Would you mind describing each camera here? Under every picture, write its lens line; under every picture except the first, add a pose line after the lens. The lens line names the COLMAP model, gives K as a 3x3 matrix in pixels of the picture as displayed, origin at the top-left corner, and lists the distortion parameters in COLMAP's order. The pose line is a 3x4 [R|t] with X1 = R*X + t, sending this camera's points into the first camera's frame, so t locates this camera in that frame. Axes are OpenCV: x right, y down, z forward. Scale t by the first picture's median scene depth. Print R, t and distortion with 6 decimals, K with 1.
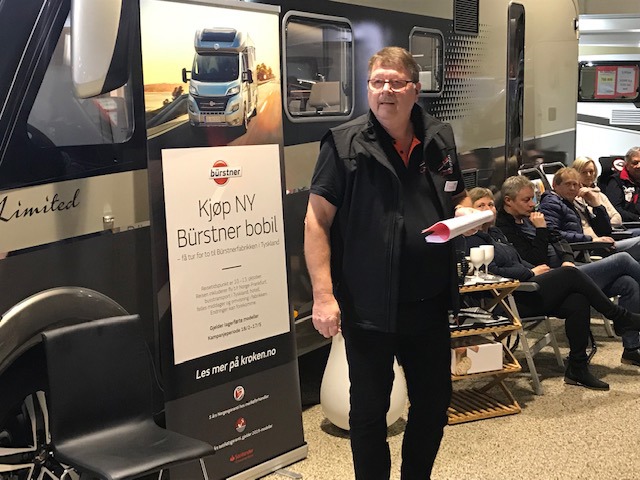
lens RADIAL K [[992.5, 0, 320.6], [0, 992.5, 239.3], [0, 0, 1]] dist [0.103626, 0.000000]
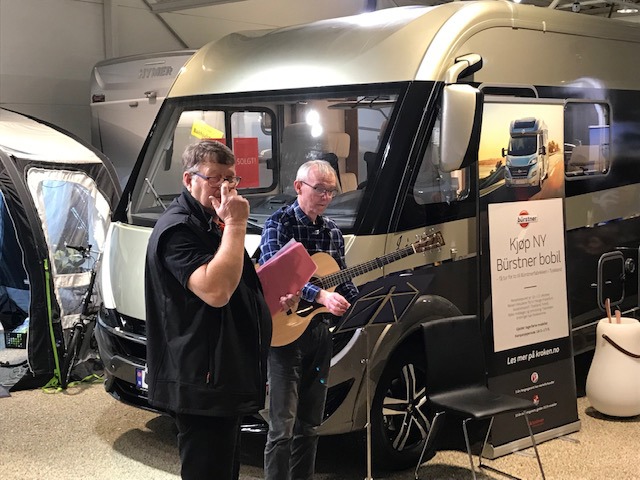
lens RADIAL K [[992.5, 0, 320.7], [0, 992.5, 242.4], [0, 0, 1]] dist [0.103626, 0.000000]
pose [[0.981285, 0.008799, -0.192357, -0.113088], [-0.015381, 0.999345, -0.032749, 0.017025], [0.191943, 0.035095, 0.980778, -0.454771]]
